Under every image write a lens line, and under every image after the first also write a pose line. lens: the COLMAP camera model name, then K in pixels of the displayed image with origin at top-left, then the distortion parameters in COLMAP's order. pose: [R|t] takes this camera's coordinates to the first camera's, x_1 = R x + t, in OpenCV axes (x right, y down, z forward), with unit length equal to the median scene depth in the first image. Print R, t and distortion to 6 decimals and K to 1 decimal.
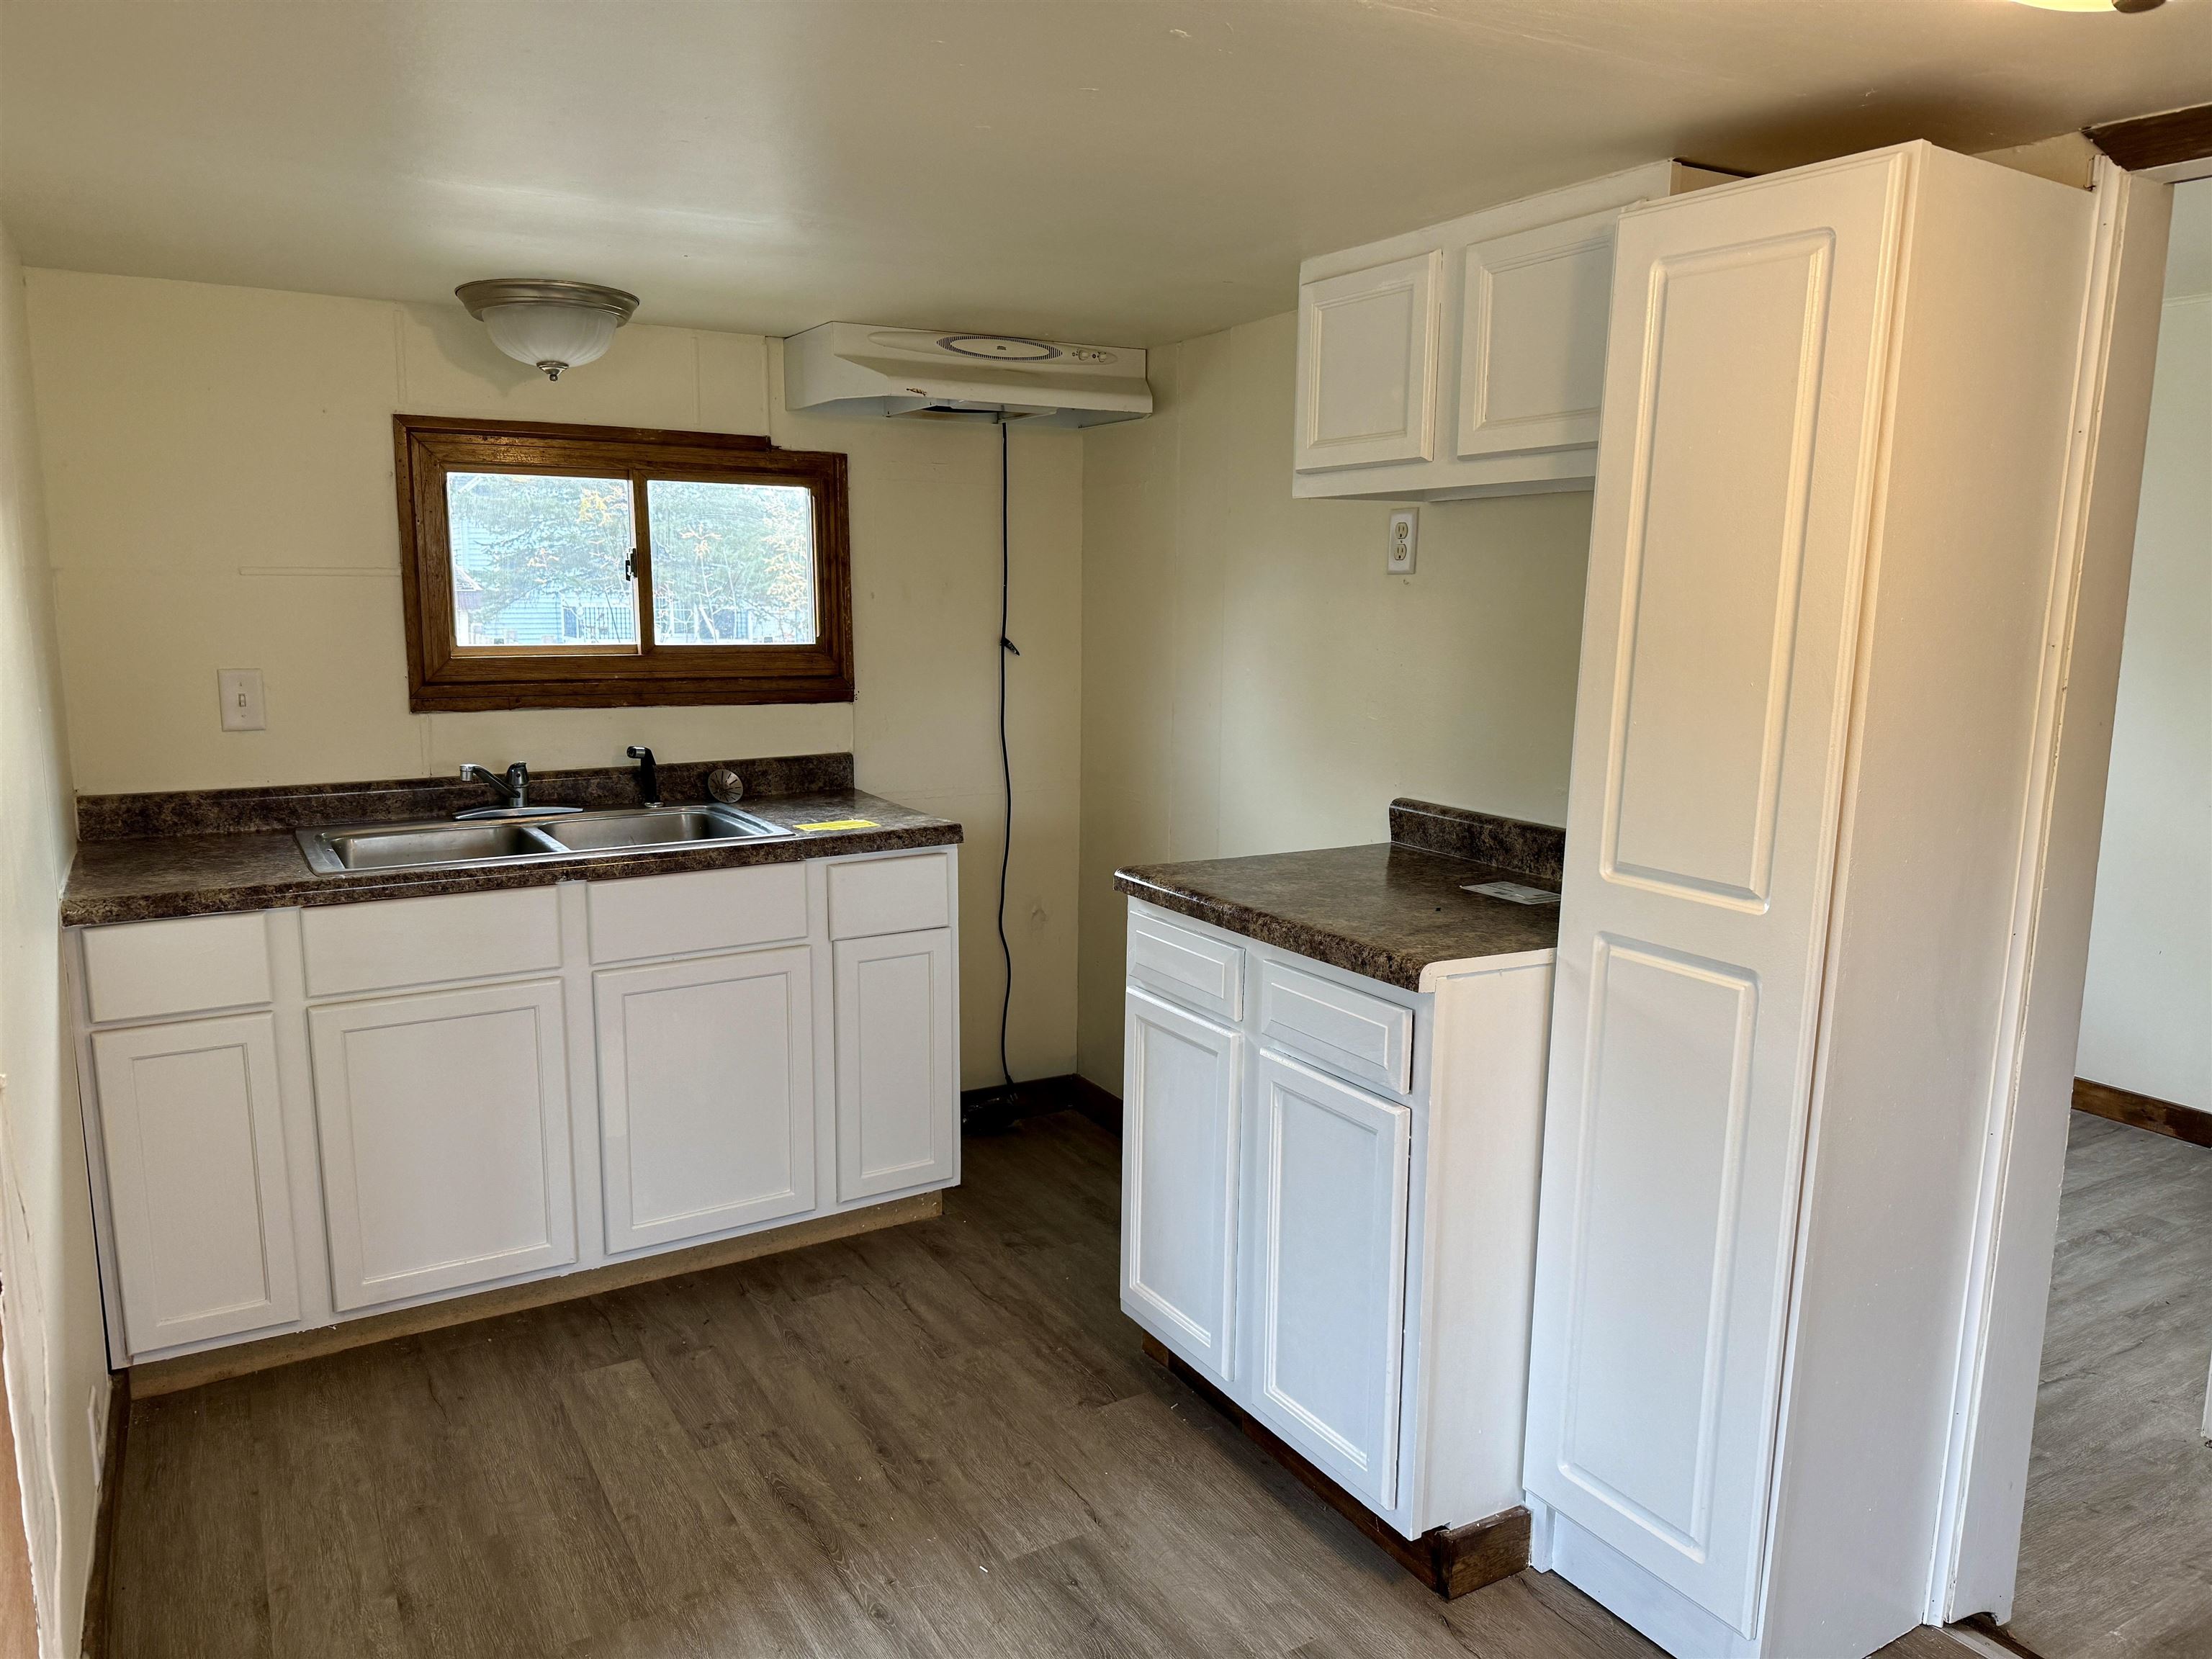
lens RADIAL K [[1528.5, 0, 1106.0], [0, 1528.5, 829.5], [0, 0, 1]] dist [0.135246, -0.161003]
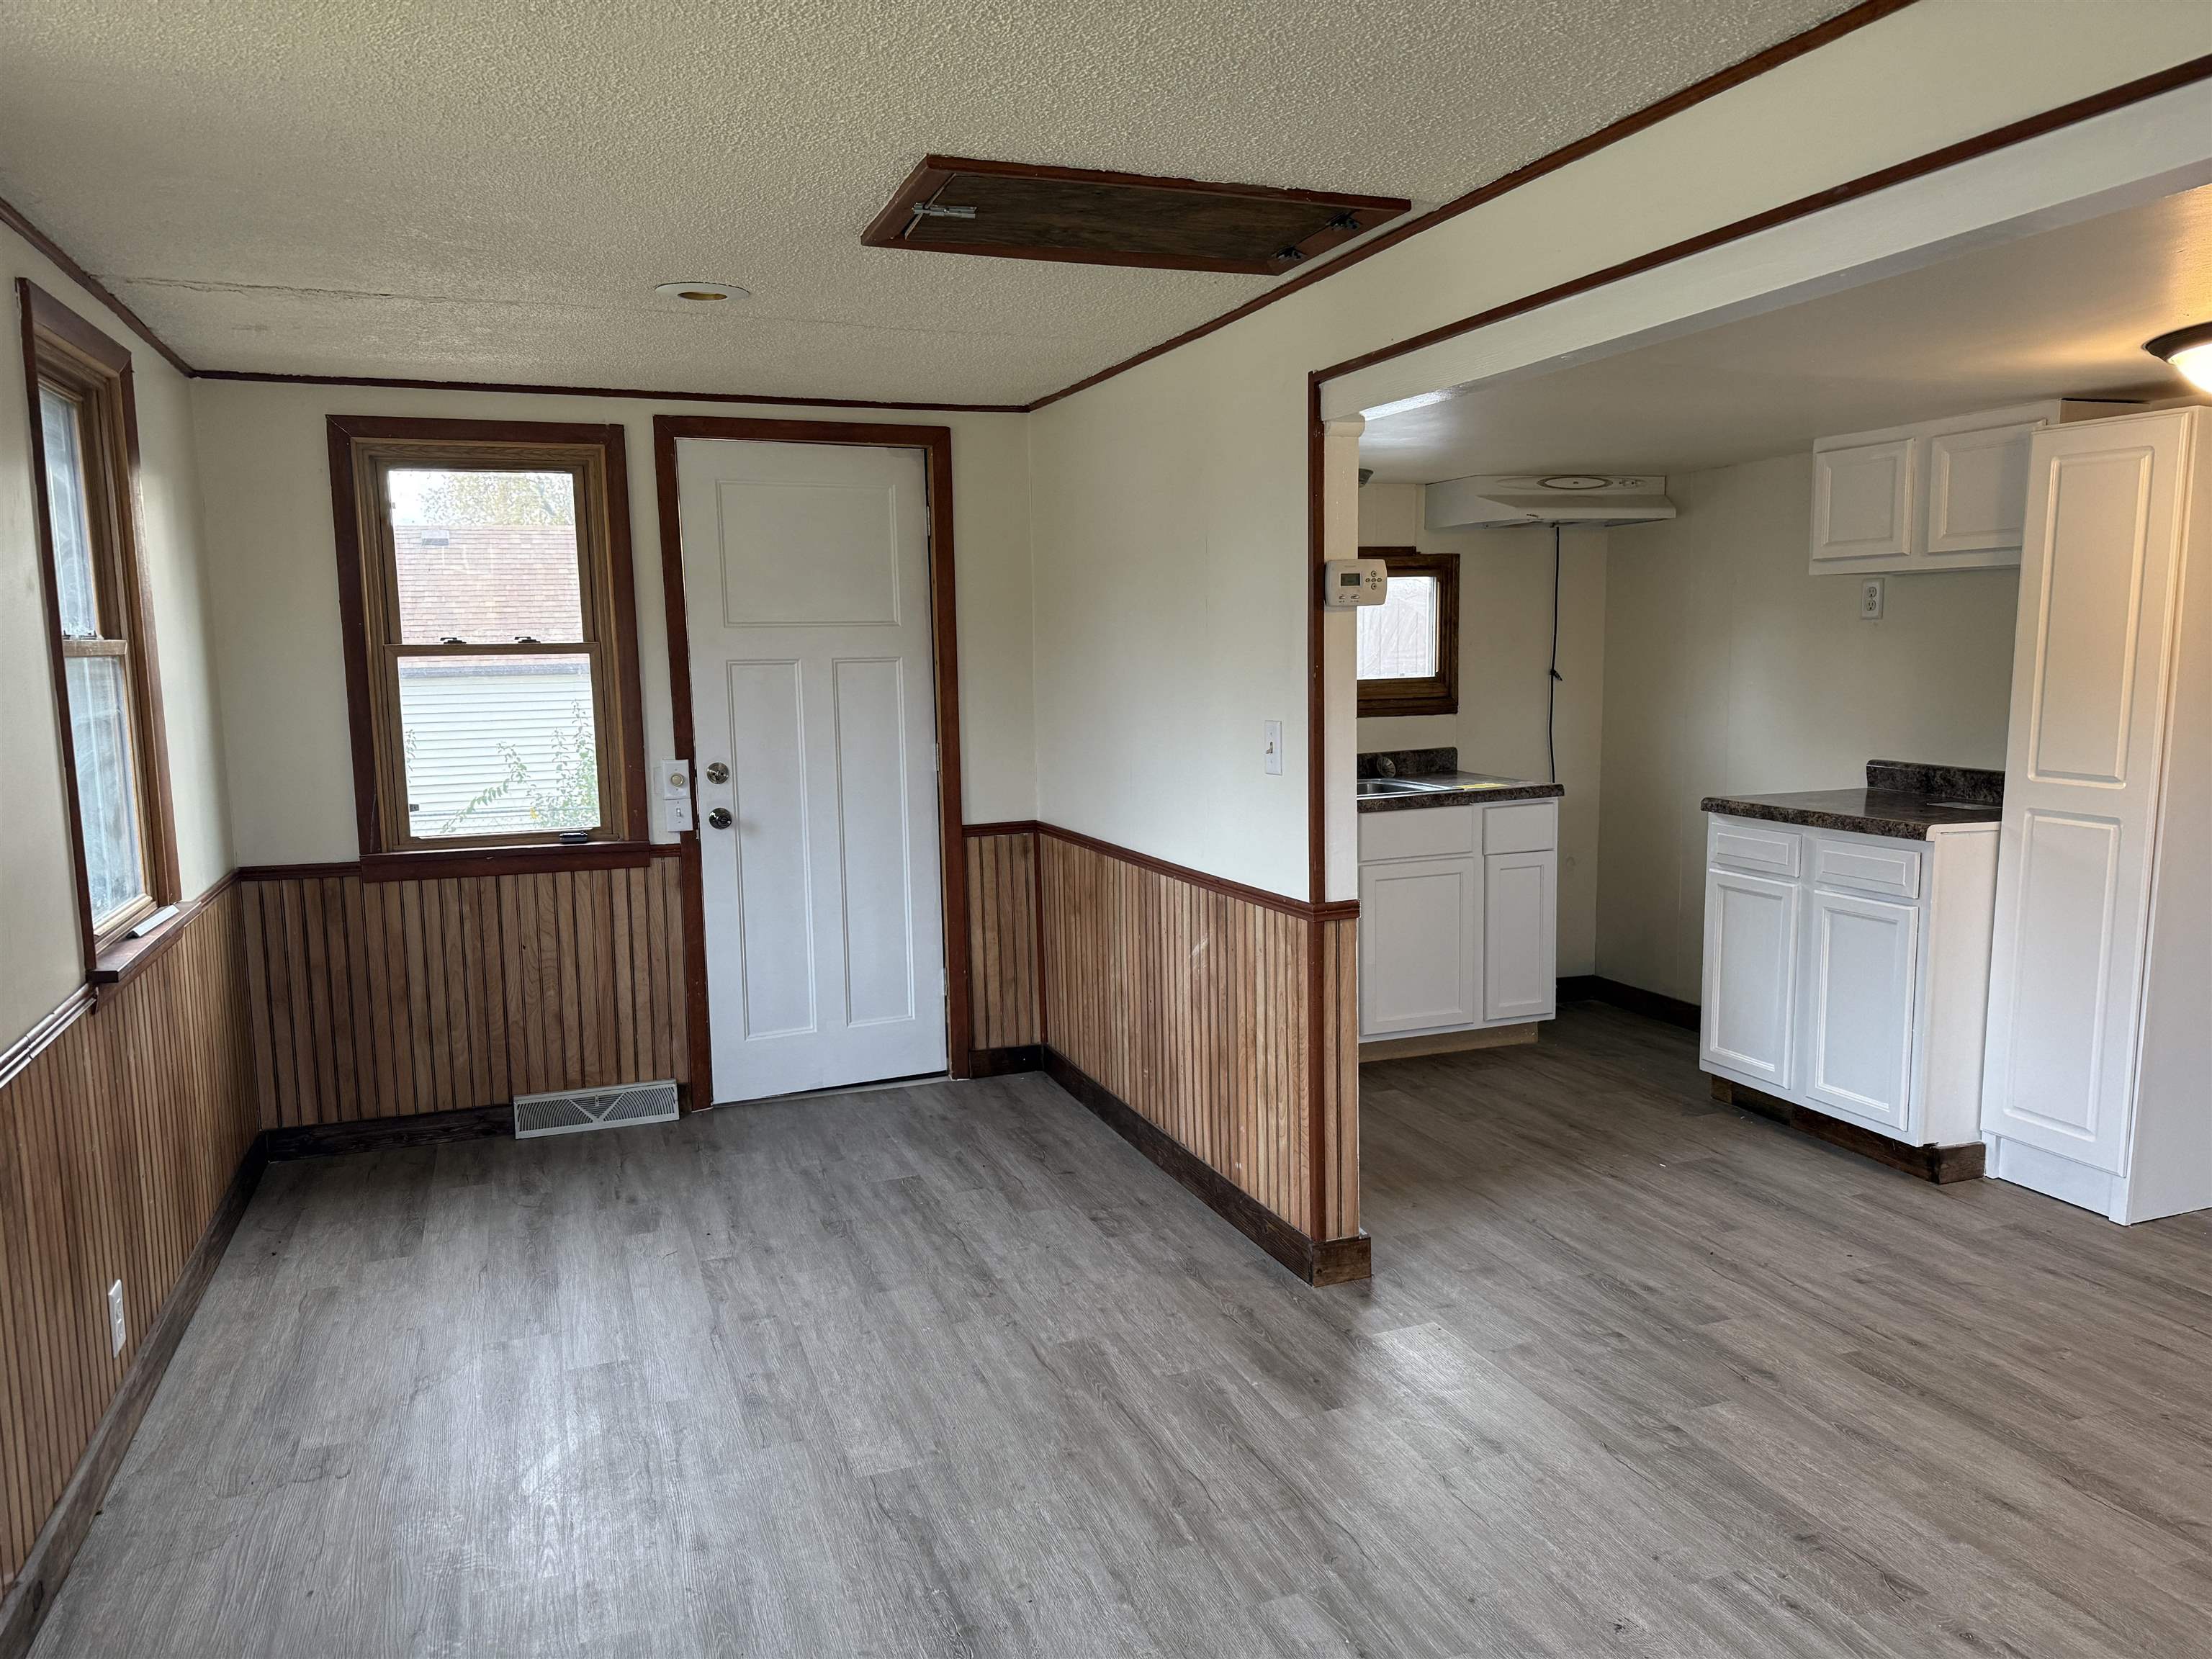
lens RADIAL K [[1547.2, 0, 1149.1], [0, 1547.2, 830.5], [0, 0, 1]] dist [0.178245, -0.232154]
pose [[0.989566, -0.004868, -0.144001, -0.335685], [-0.000117, 0.999402, -0.034589, 0.117966], [0.144083, 0.034245, 0.988973, -0.781083]]
